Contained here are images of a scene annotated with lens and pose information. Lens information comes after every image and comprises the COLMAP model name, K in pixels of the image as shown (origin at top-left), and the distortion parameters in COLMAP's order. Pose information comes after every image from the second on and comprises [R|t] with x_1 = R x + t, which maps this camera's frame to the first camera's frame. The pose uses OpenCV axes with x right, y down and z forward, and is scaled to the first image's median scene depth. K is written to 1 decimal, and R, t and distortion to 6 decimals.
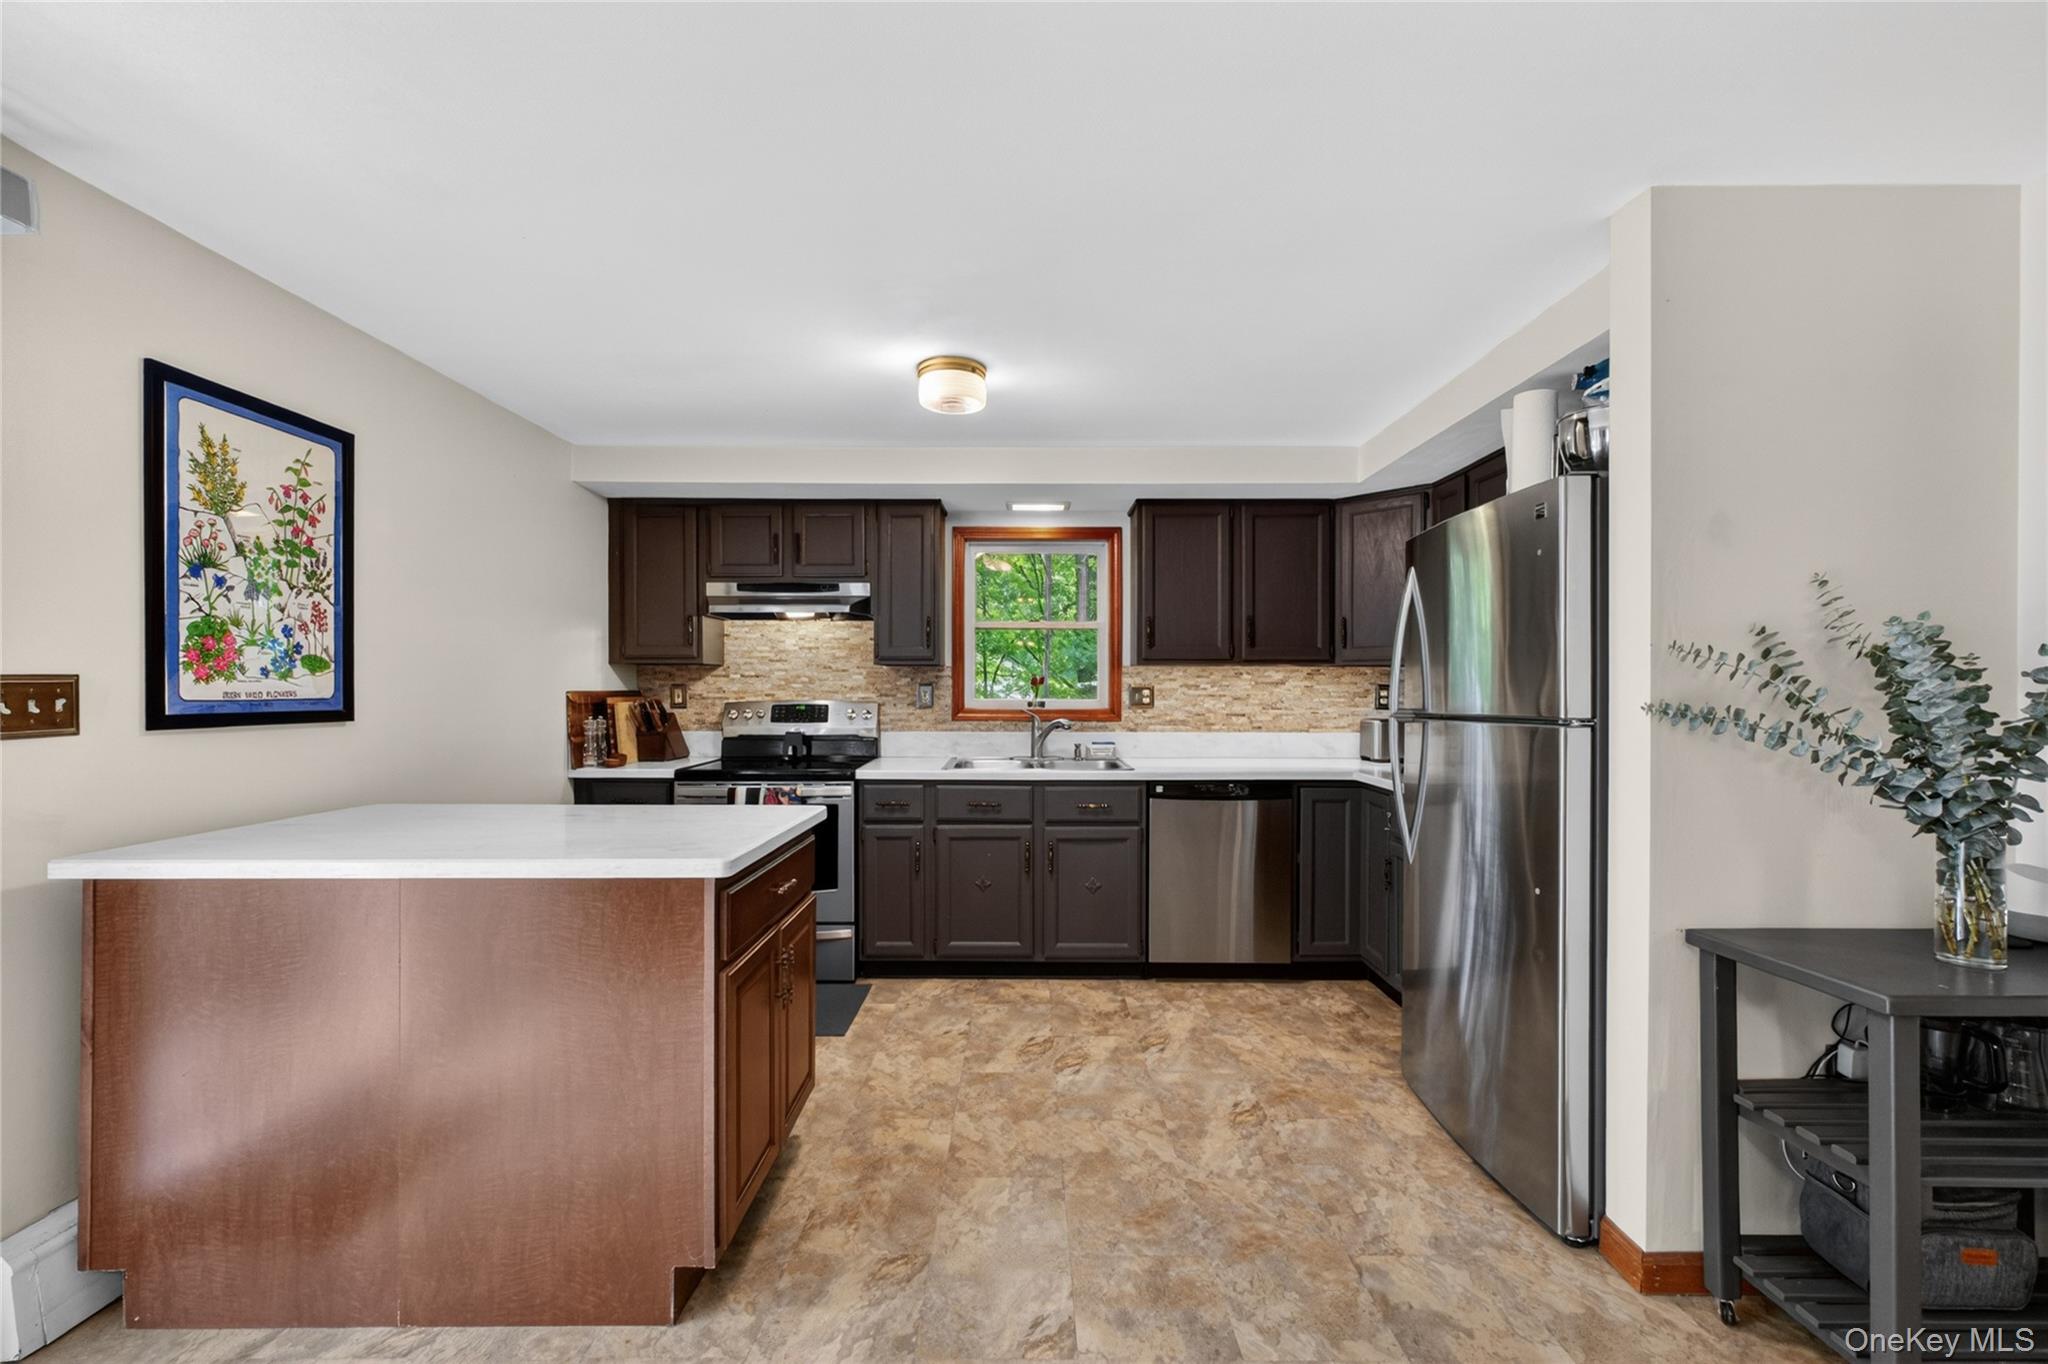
lens RADIAL K [[880.8, 0, 1015.2], [0, 880.8, 701.2], [0, 0, 1]] dist [0.002691, -0.000400]
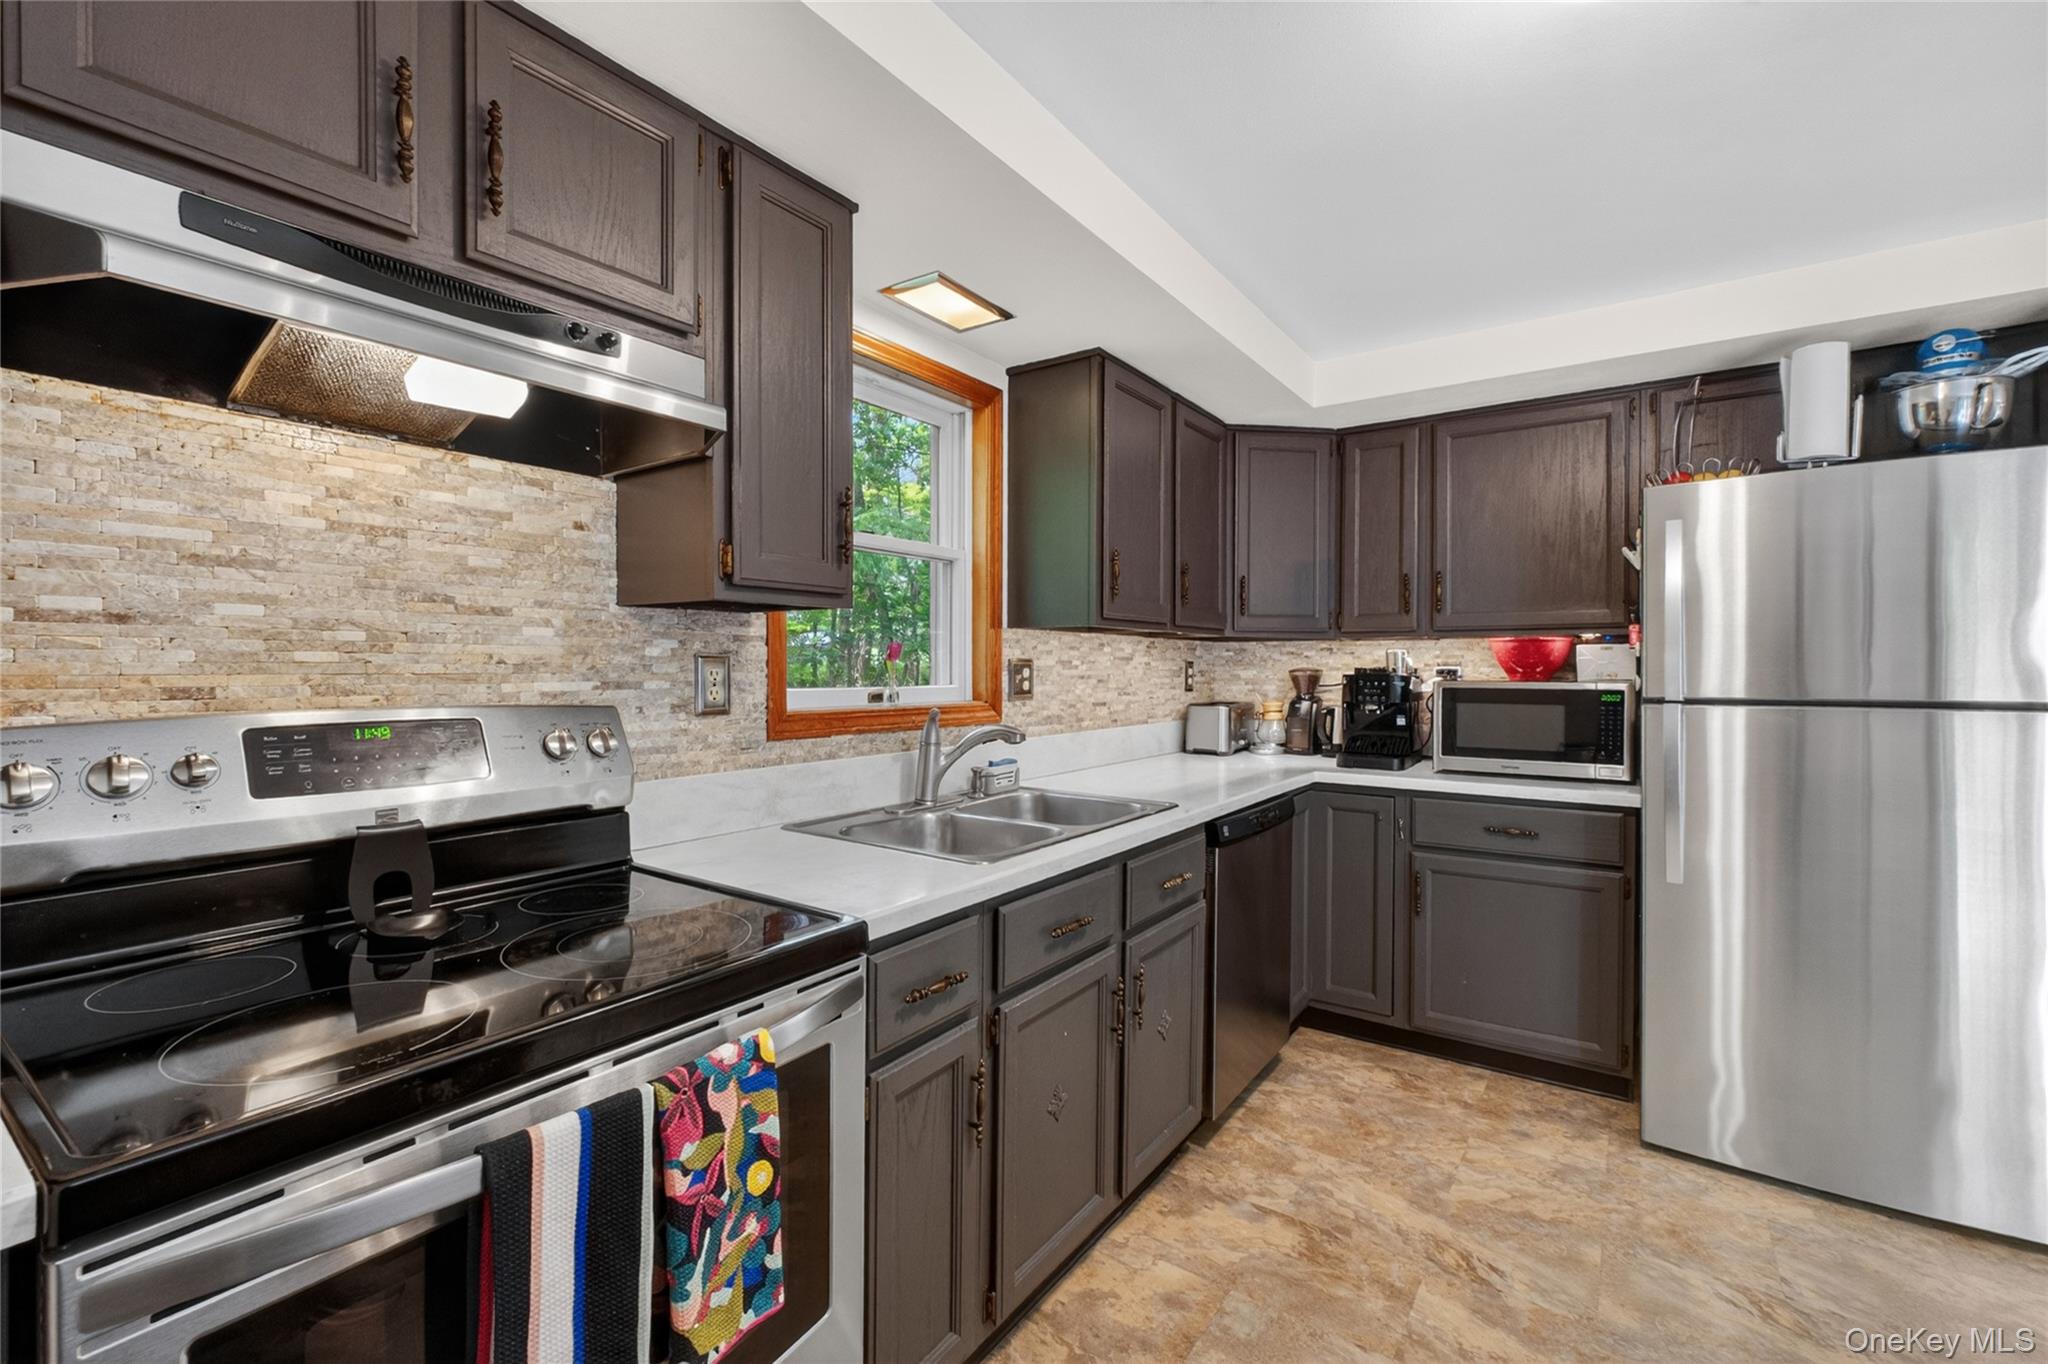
lens RADIAL K [[880.8, 0, 1030.5], [0, 880.8, 682.6], [0, 0, 1]] dist [0.002691, -0.000400]
pose [[0.560128, -0.015874, 0.828254, -0.362972], [0.010150, 0.999873, 0.012298, -0.010799], [-0.828344, 0.001518, 0.560218, 0.668813]]
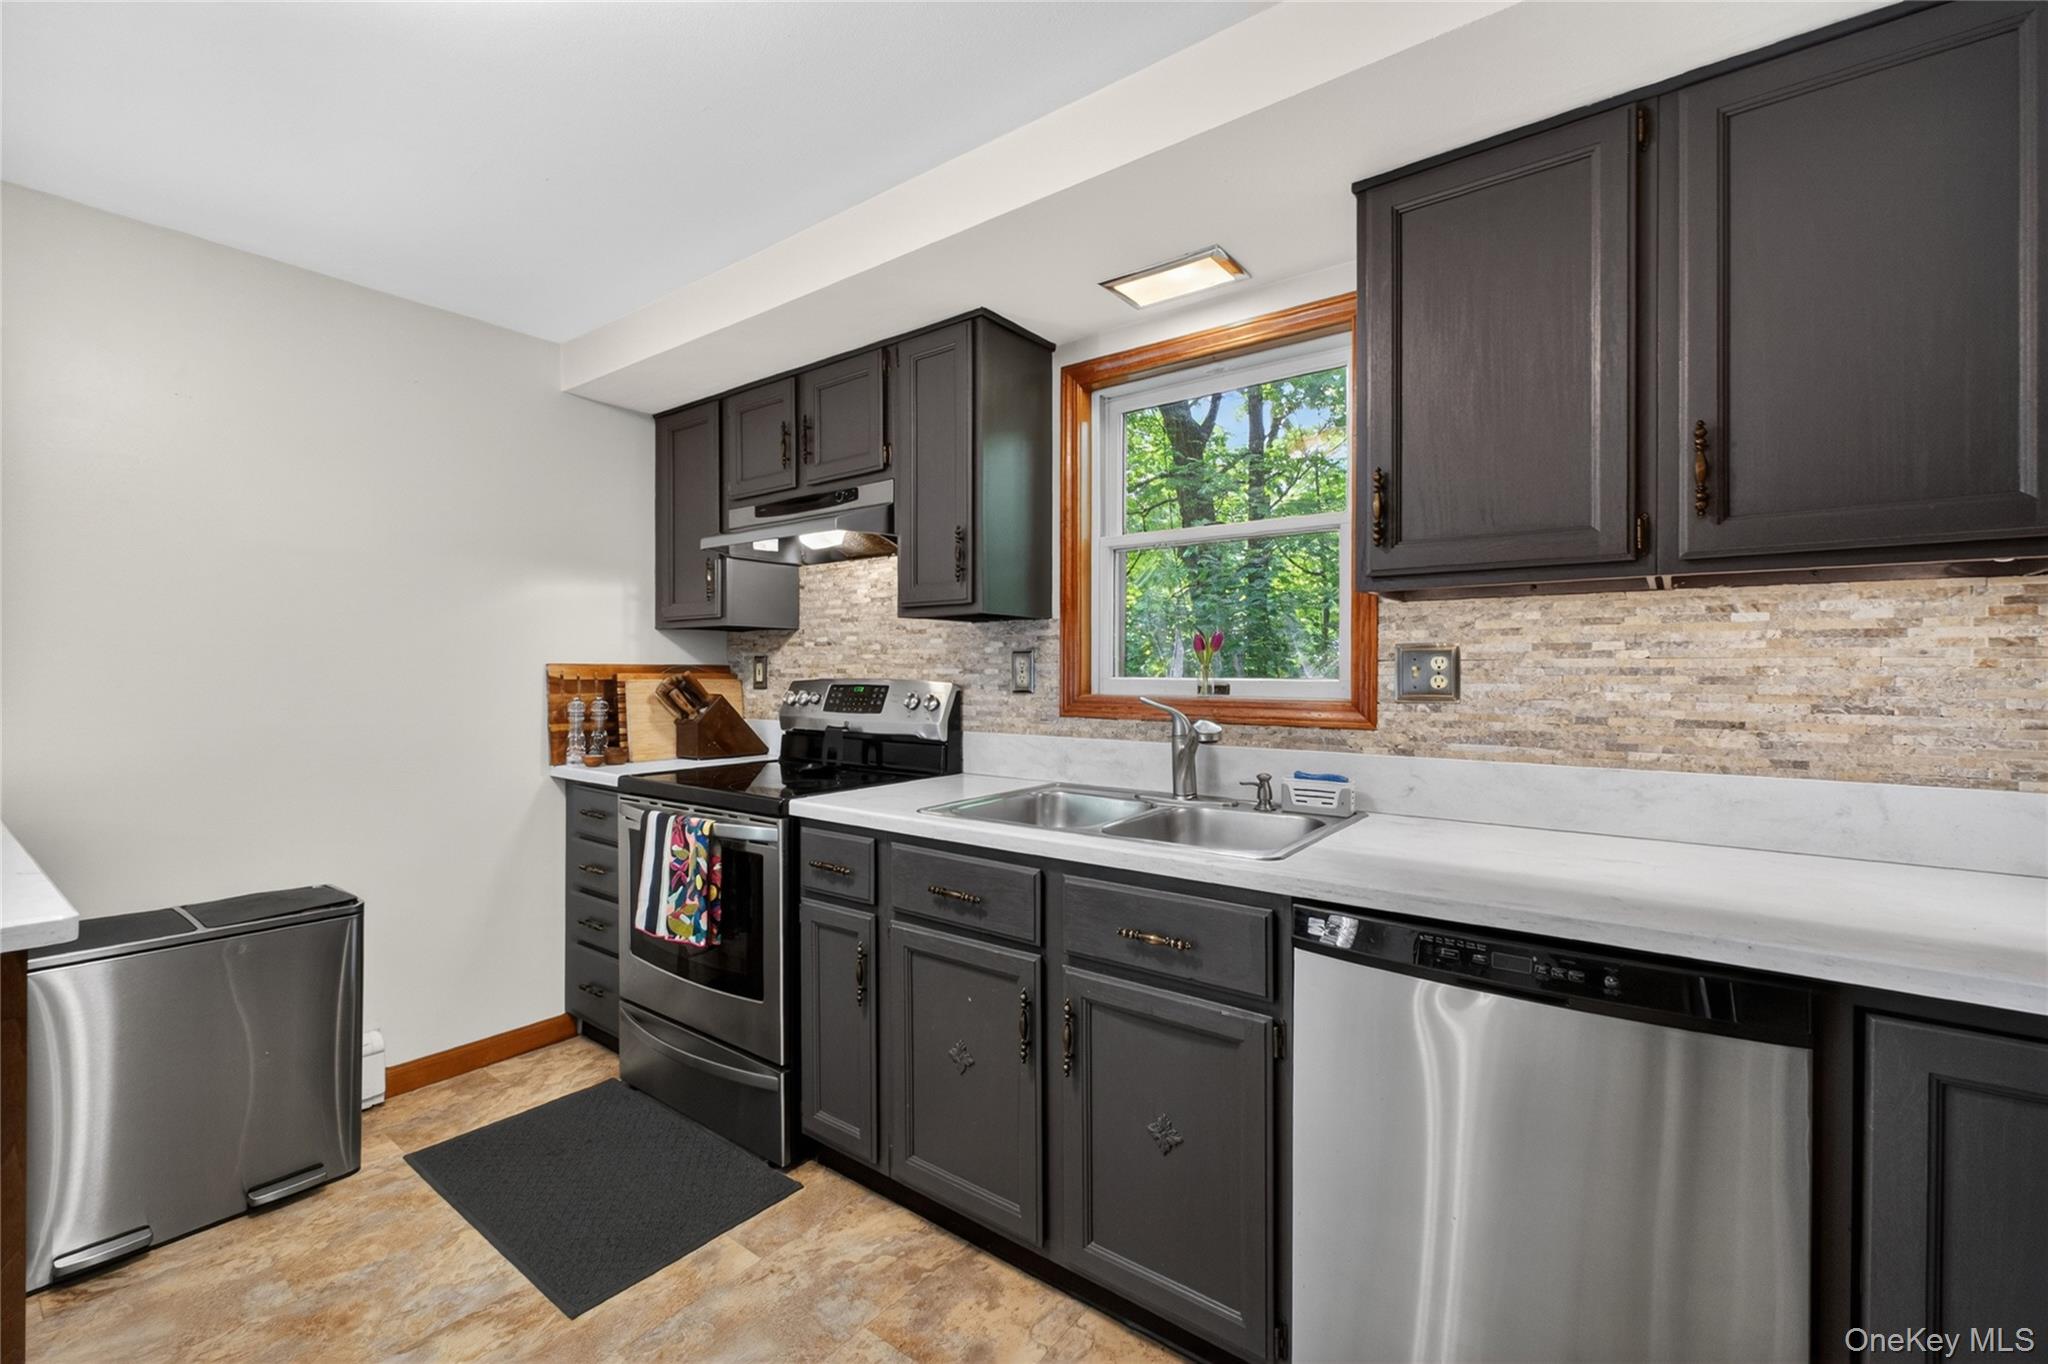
lens RADIAL K [[880.8, 0, 1018.1], [0, 880.8, 674.5], [0, 0, 1]] dist [0.002691, -0.000400]
pose [[0.796938, 0.001494, -0.604059, 0.247483], [-0.009572, 0.999903, -0.010156, 0.001451], [0.603985, 0.013876, 0.796875, 0.554753]]
